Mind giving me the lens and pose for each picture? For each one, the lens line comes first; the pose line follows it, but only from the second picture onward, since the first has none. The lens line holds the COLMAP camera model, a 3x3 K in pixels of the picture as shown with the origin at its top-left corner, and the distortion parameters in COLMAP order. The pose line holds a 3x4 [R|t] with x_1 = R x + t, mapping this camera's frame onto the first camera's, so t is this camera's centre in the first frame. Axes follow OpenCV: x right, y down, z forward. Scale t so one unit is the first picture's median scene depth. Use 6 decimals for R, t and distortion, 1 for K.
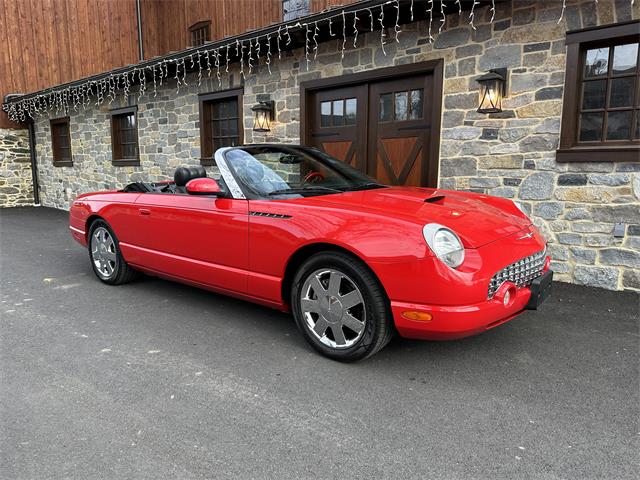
lens RADIAL K [[459.8, 0, 320.0], [0, 459.8, 240.0], [0, 0, 1]] dist [0.000719, -0.011857]
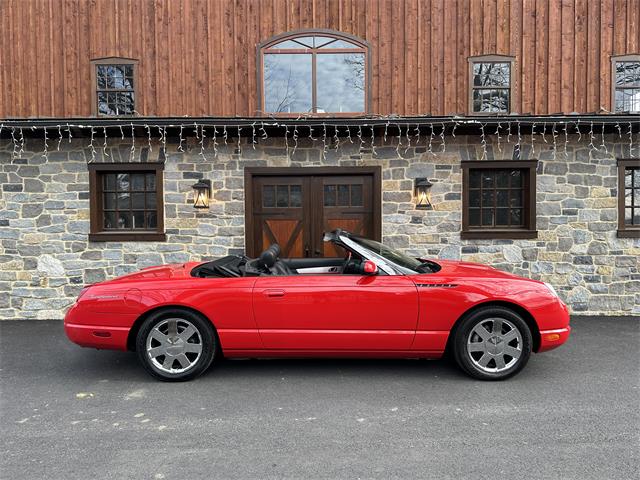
lens RADIAL K [[441.9, 0, 339.1], [0, 441.9, 237.3], [0, 0, 1]] dist [0.149159, -0.241457]
pose [[0.769560, -0.015491, 0.638387, -0.717594], [0.103393, 0.989537, -0.100626, -0.057406], [-0.630149, 0.143443, 0.763110, 0.078356]]
